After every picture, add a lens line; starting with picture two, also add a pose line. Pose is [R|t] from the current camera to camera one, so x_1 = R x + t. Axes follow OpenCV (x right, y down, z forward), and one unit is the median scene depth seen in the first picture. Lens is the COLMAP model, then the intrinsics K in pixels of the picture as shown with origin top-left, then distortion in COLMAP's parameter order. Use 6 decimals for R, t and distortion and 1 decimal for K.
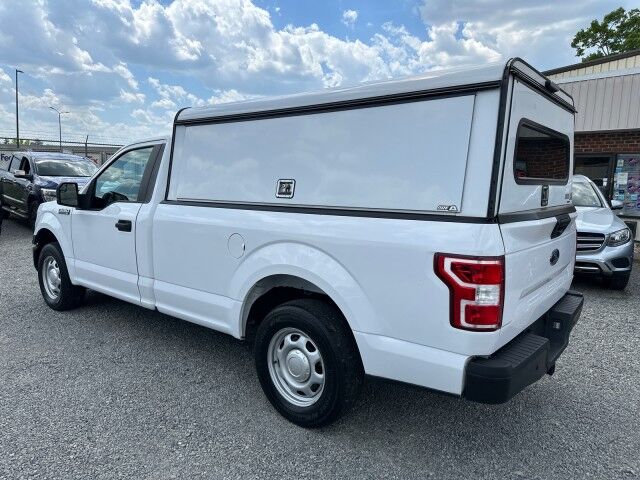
lens RADIAL K [[455.1, 0, 320.0], [0, 455.1, 240.0], [0, 0, 1]] dist [0.035924, -0.032558]
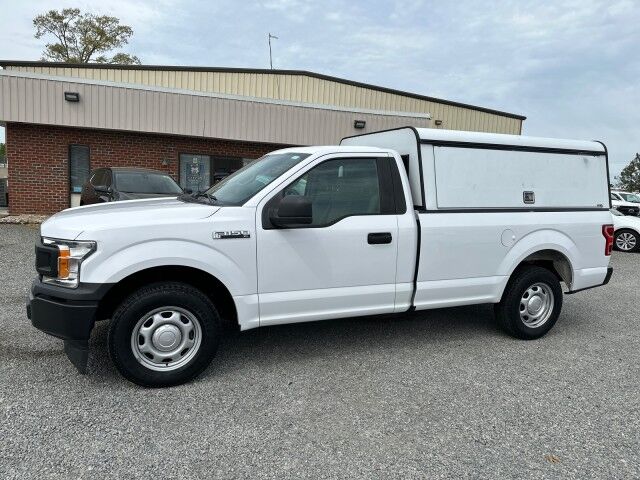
lens RADIAL K [[473.6, 0, 317.8], [0, 473.6, 252.2], [0, 0, 1]] dist [0.068457, -0.089810]
pose [[0.457647, -0.131804, 0.879311, -1.934485], [0.094063, 0.990579, 0.099526, -0.160636], [-0.884144, 0.037162, 0.465733, 0.879787]]
